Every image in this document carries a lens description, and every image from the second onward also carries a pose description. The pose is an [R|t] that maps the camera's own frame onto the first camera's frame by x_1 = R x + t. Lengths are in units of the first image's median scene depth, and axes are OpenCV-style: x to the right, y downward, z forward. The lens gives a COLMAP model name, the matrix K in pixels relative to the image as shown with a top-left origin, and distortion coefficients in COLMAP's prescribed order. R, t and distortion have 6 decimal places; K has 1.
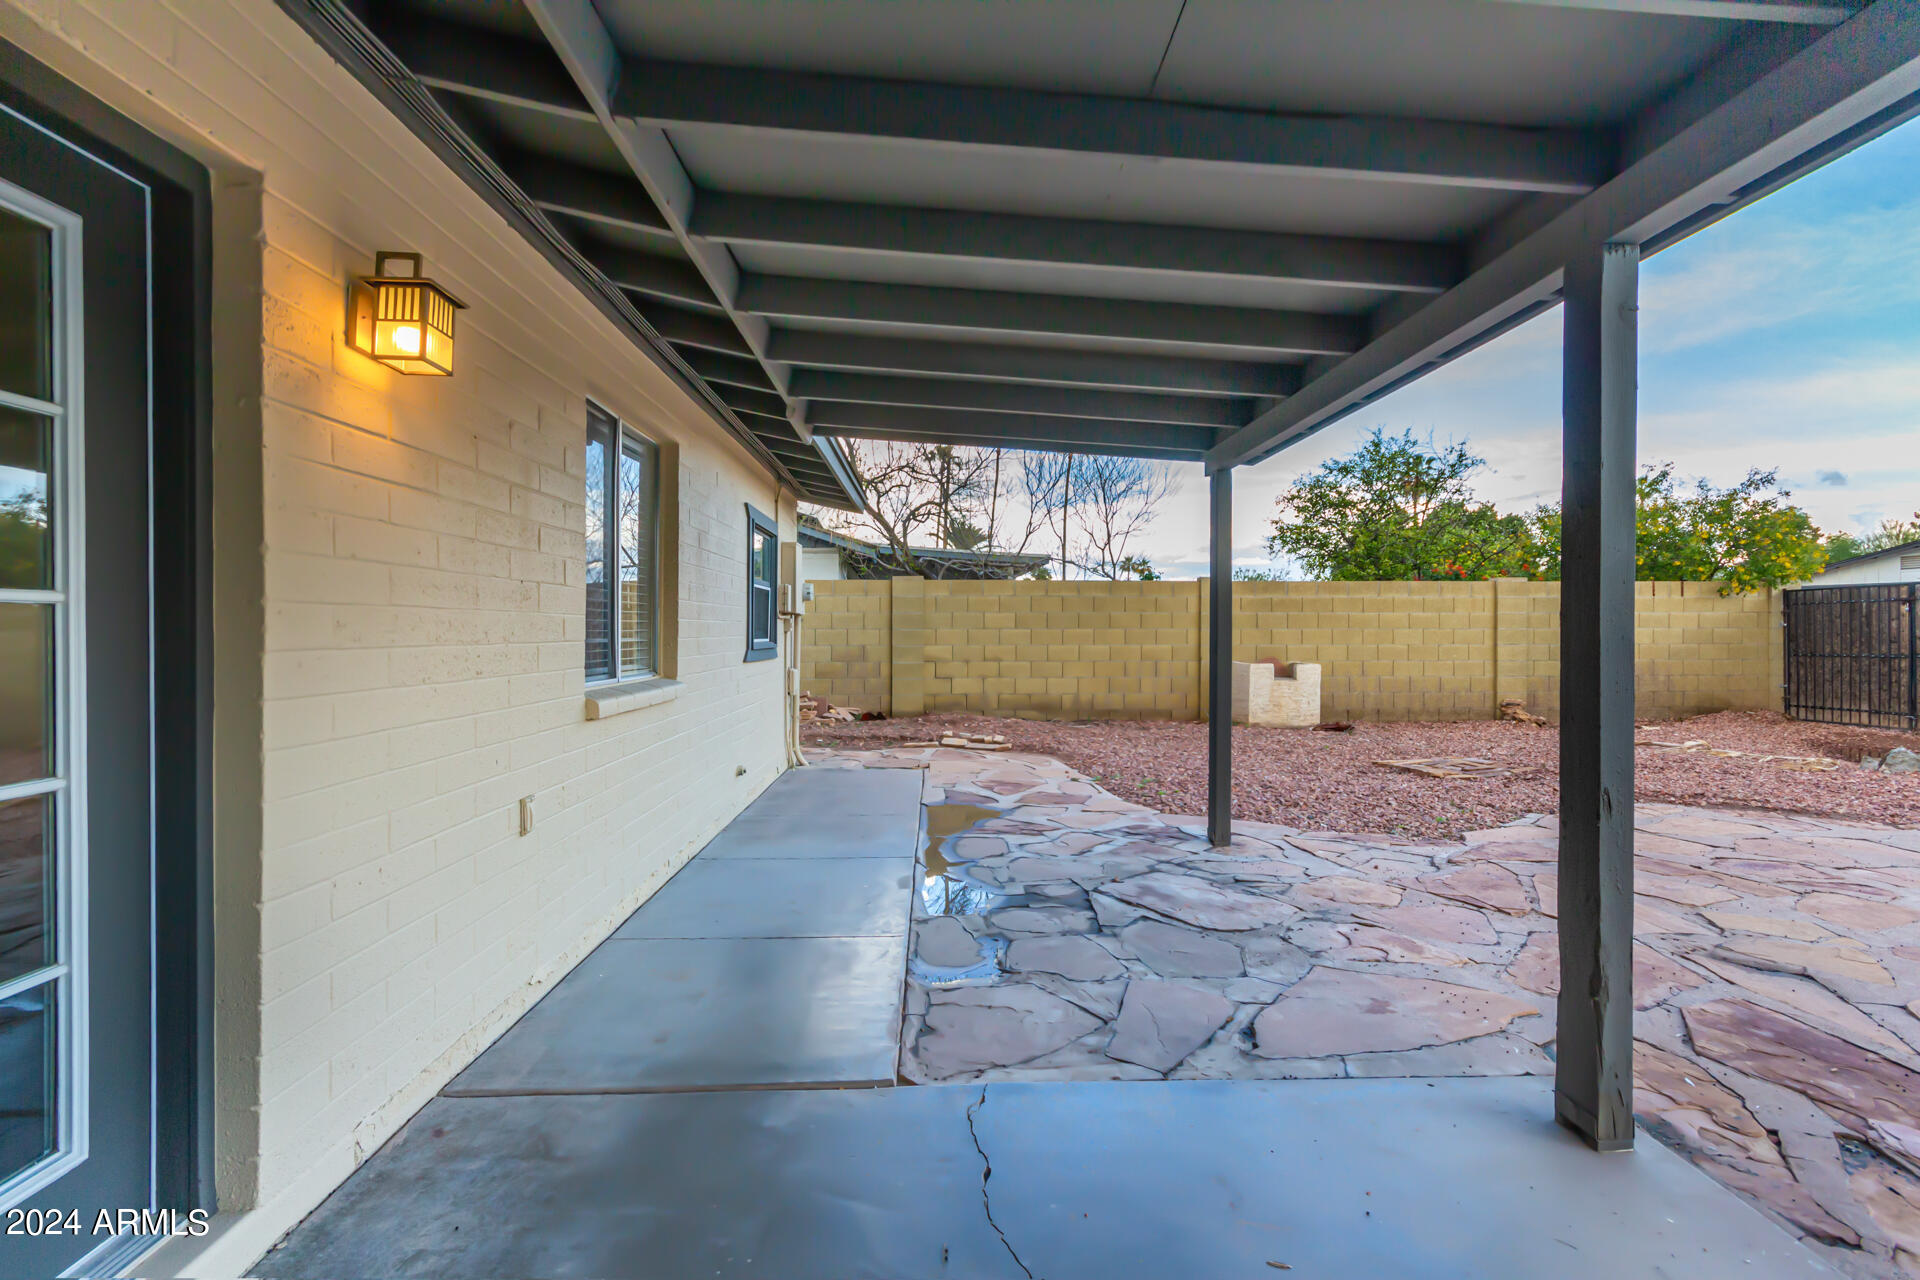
lens RADIAL K [[877.4, 0, 971.3], [0, 877.4, 640.4], [0, 0, 1]] dist [0.008734, -0.000502]
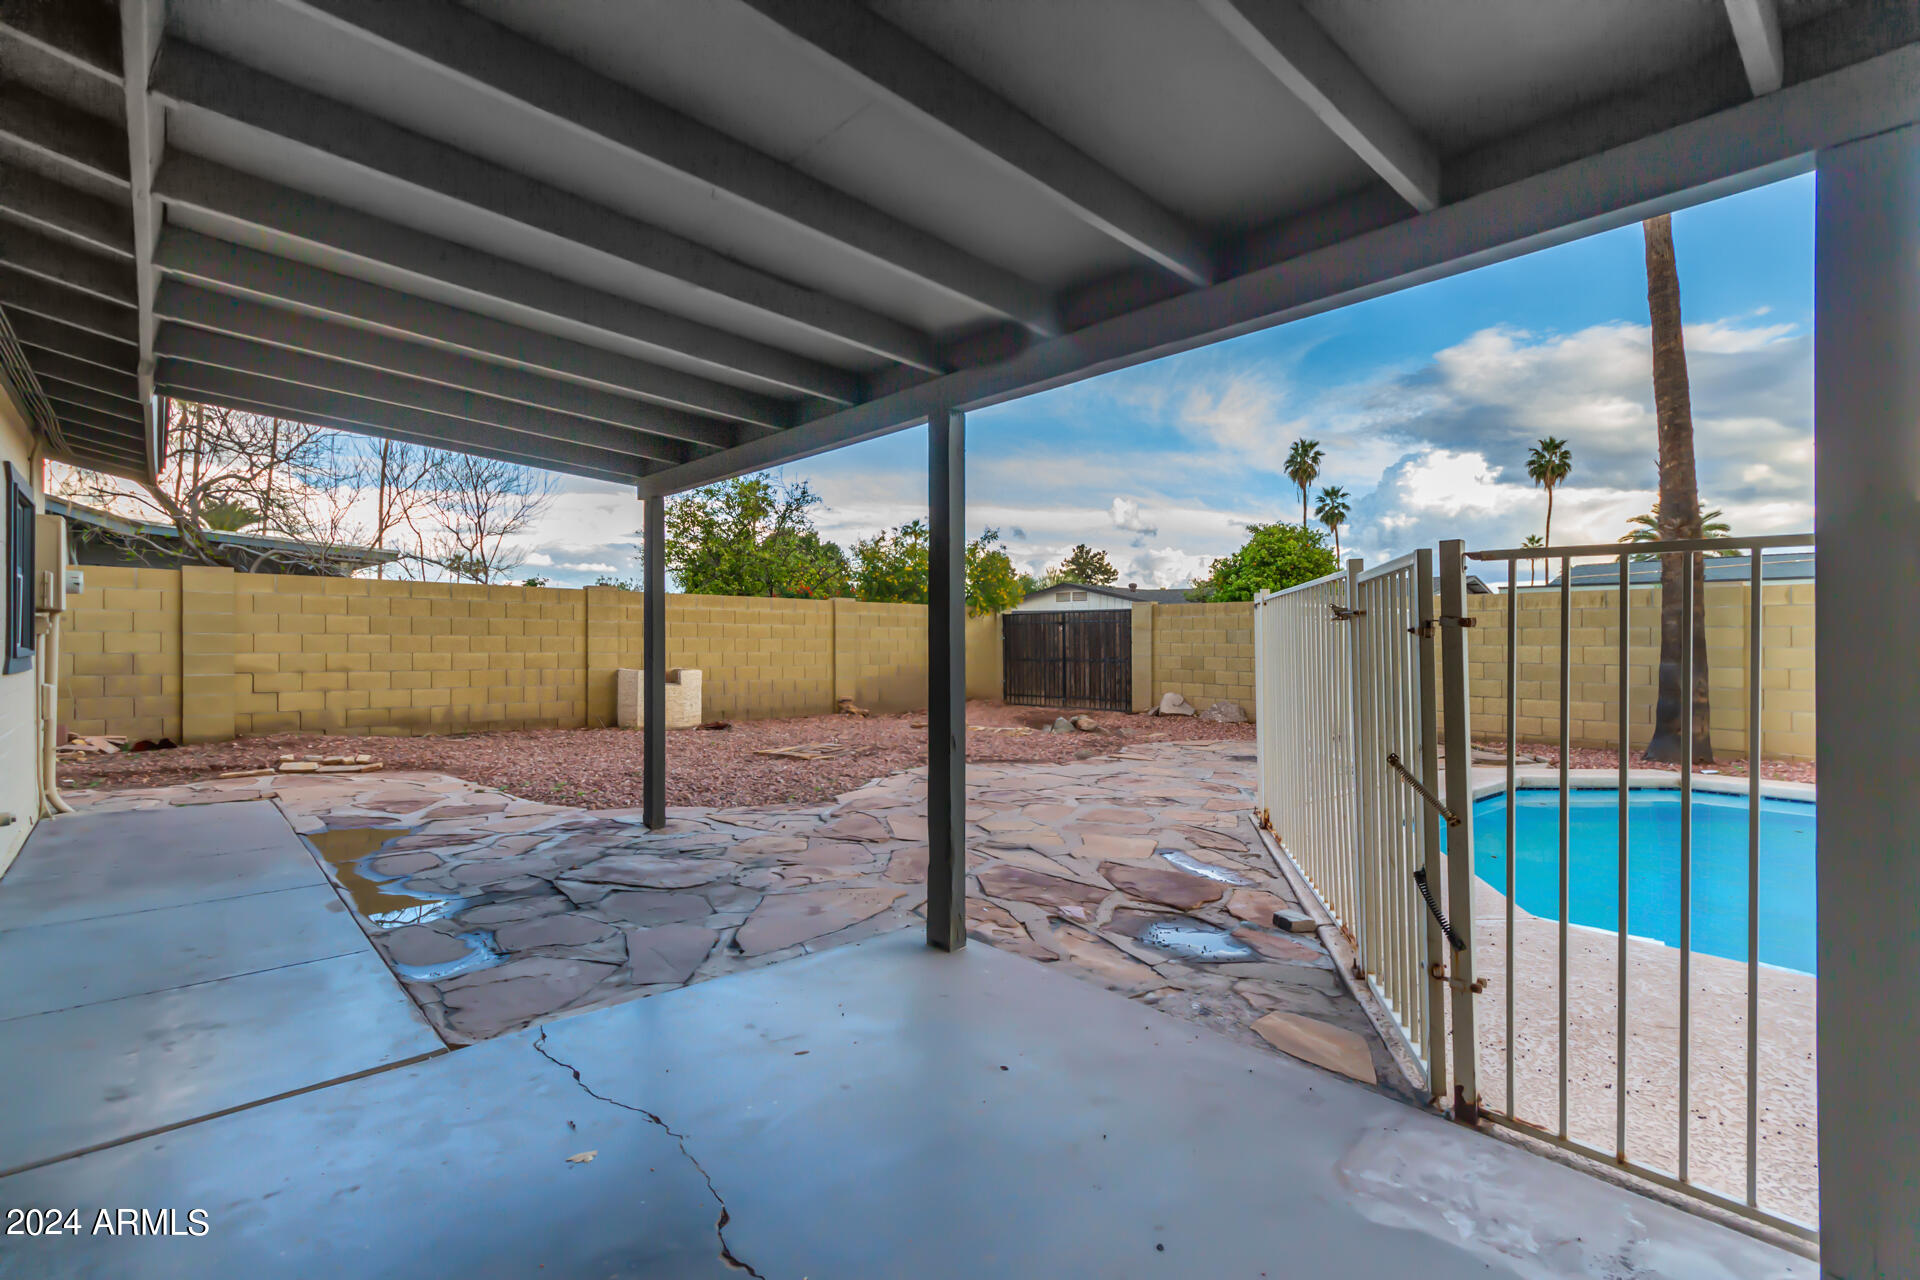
lens RADIAL K [[877.4, 0, 963.5], [0, 877.4, 633.8], [0, 0, 1]] dist [0.008734, -0.000502]
pose [[0.761435, 0.013311, 0.648105, -0.121125], [-0.002208, 0.999837, -0.017941, 0.001402], [-0.648238, 0.012229, 0.761340, -0.098533]]
